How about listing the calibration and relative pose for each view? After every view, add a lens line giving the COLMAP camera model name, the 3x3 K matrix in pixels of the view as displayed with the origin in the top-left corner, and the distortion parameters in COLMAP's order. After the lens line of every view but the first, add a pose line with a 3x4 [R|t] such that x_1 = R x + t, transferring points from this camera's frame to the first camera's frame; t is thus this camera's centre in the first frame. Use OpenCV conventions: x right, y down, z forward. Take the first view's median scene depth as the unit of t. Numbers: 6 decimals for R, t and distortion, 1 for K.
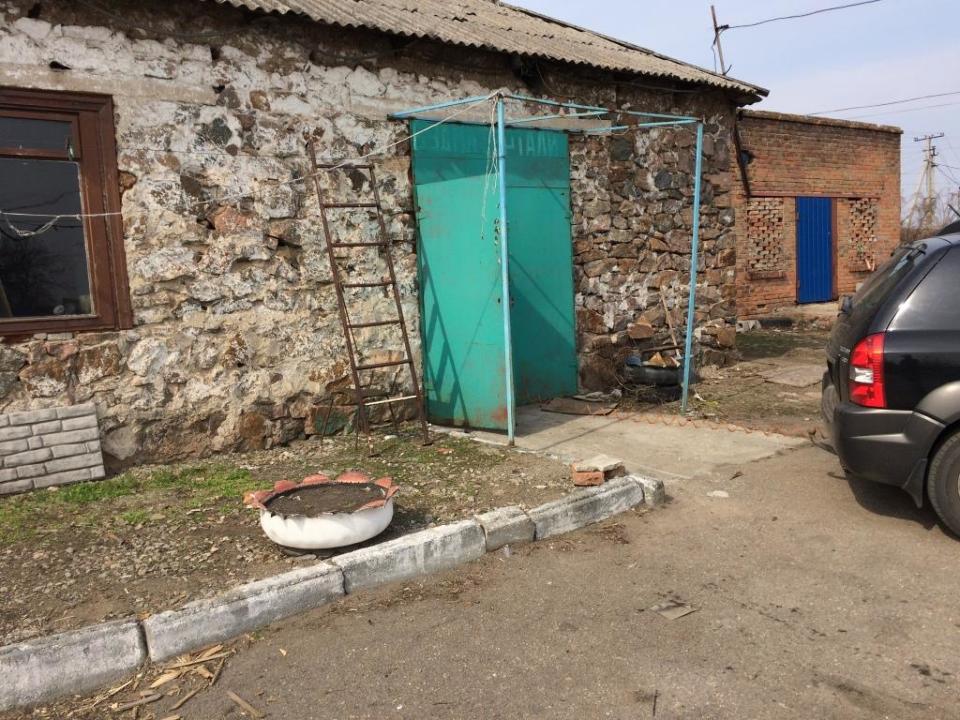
lens RADIAL K [[813.3, 0, 480.6], [0, 813.3, 360.9], [0, 0, 1]] dist [0.054445, -0.002476]
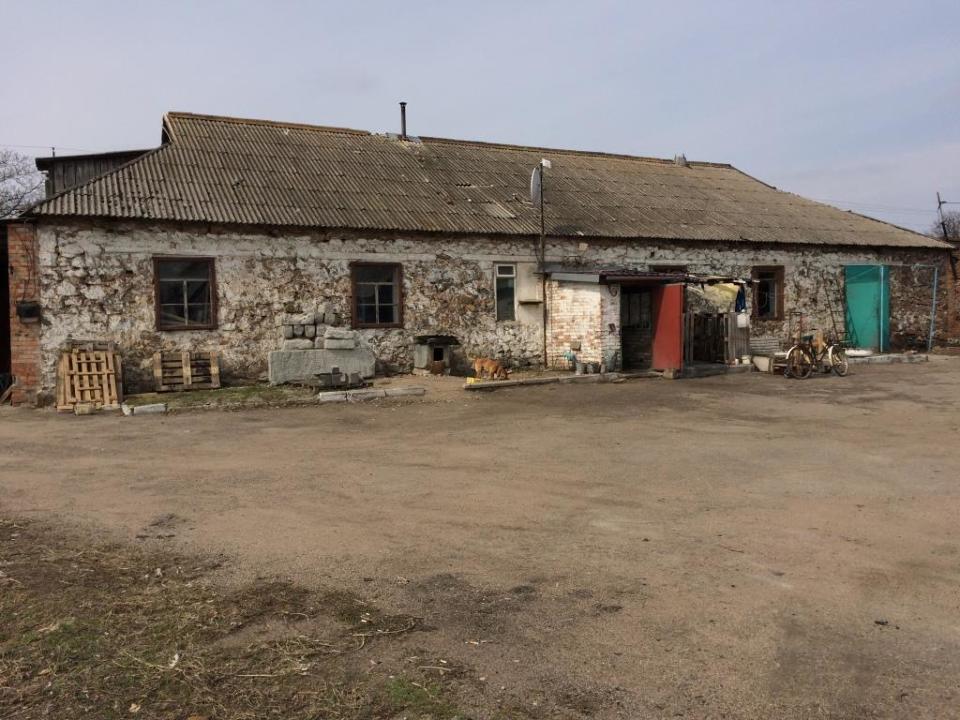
lens RADIAL K [[813.3, 0, 479.0], [0, 813.3, 359.6], [0, 0, 1]] dist [0.054445, -0.002476]
pose [[0.976690, 0.033782, -0.211979, -0.862615], [-0.047069, 0.997209, -0.057946, 0.388957], [0.209430, 0.066573, 0.975555, -2.766925]]
